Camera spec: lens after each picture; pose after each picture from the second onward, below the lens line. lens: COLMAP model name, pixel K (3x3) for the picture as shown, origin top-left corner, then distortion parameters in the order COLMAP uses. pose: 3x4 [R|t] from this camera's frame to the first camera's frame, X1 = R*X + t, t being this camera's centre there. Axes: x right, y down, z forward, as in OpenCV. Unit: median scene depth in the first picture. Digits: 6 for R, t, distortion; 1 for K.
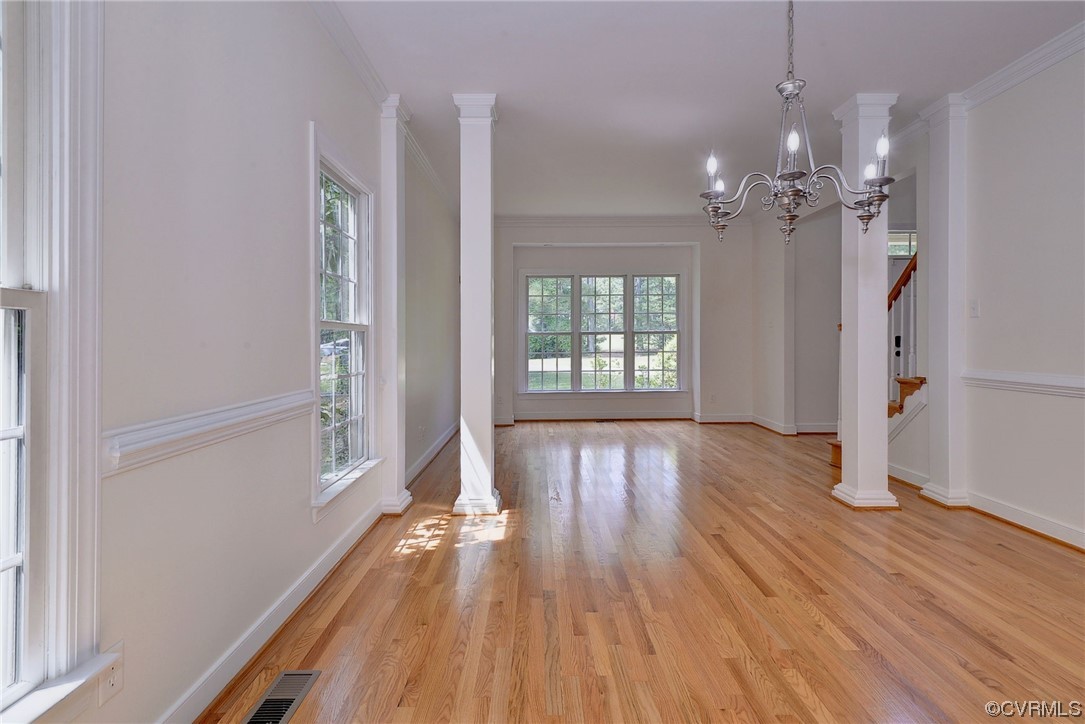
lens RADIAL K [[562.3, 0, 539.8], [0, 562.3, 352.9], [0, 0, 1]] dist [0.002714, 0.000750]
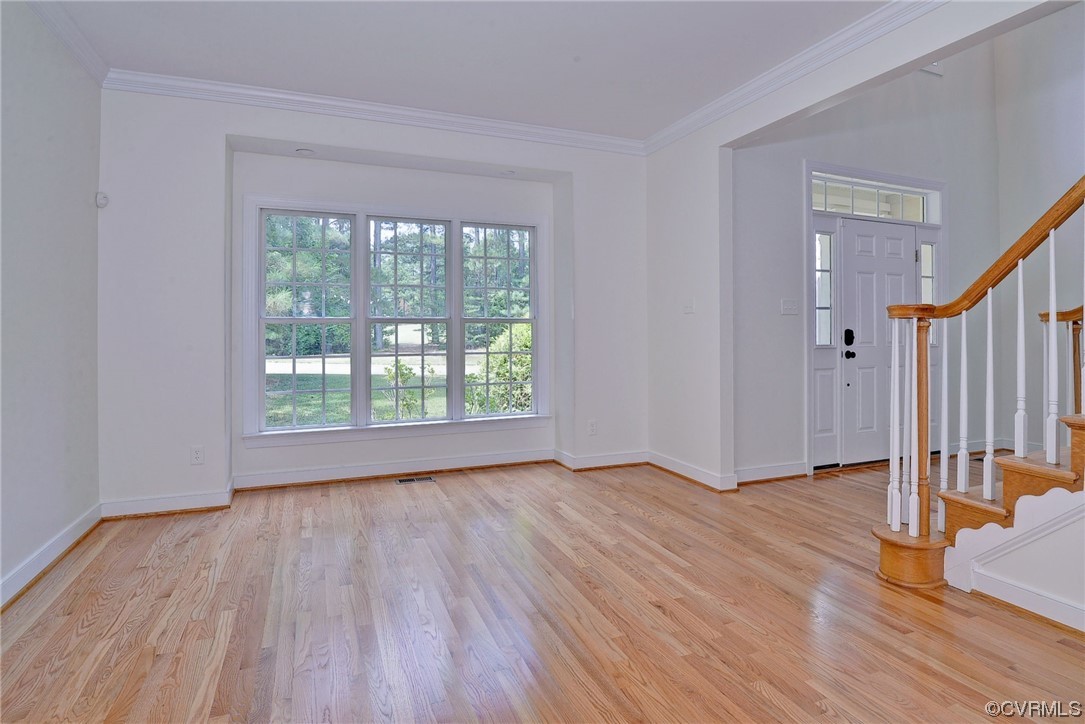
lens RADIAL K [[562.3, 0, 526.1], [0, 562.3, 343.3], [0, 0, 1]] dist [0.002714, 0.000750]
pose [[0.937351, -0.002297, 0.348378, 0.025851], [0.003189, 0.999993, -0.001987, -0.011050], [-0.348371, 0.002973, 0.937352, 0.446420]]
